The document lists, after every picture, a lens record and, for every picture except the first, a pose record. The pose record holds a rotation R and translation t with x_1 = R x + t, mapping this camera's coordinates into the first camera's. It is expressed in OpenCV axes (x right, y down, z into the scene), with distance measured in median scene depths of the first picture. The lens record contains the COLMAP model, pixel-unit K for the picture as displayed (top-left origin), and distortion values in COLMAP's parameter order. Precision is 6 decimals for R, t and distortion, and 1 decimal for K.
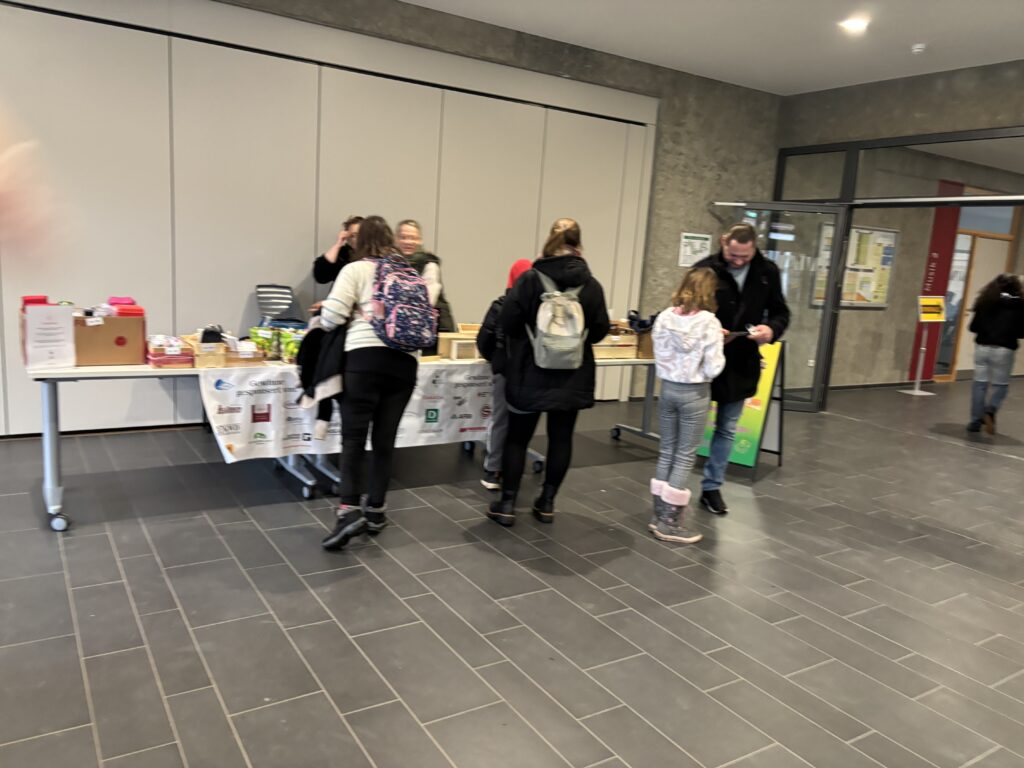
lens RADIAL K [[766.8, 0, 512.0], [0, 766.8, 384.0], [0, 0, 1]] dist [0.075228, -0.072777]
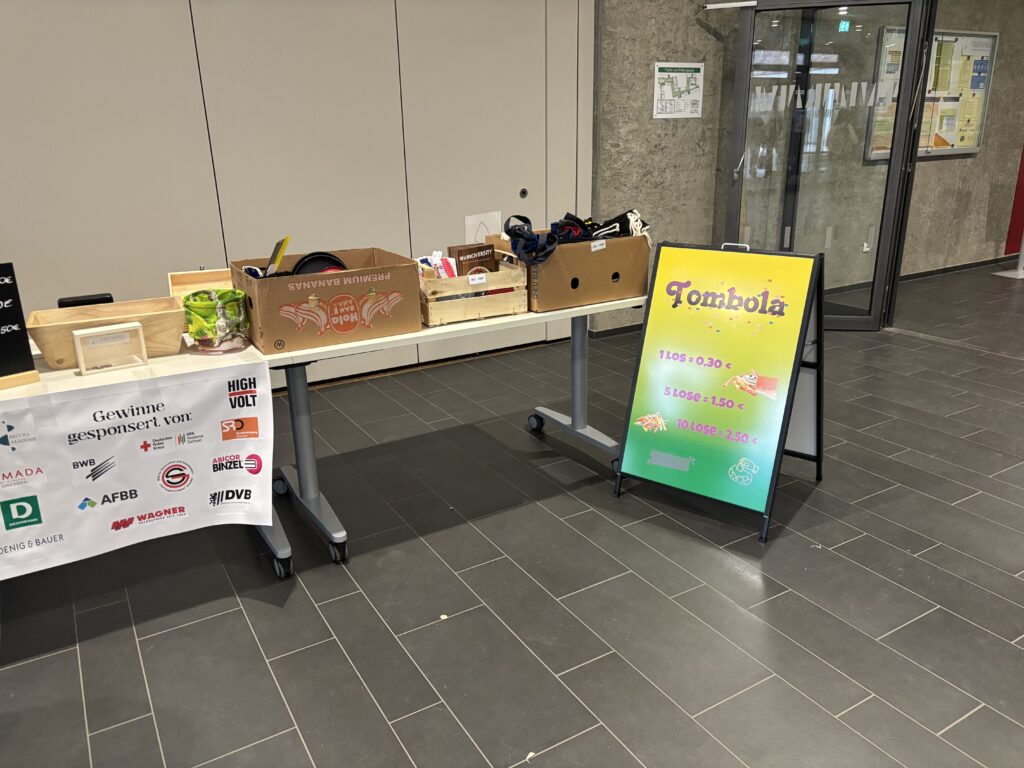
lens RADIAL K [[772.6, 0, 514.7], [0, 772.6, 372.3], [0, 0, 1]] dist [0.038059, 0.000676]
pose [[0.995739, -0.073451, -0.055766, 0.125100], [0.080612, 0.986942, 0.139454, -0.046667], [0.044794, -0.143355, 0.988657, 0.341353]]
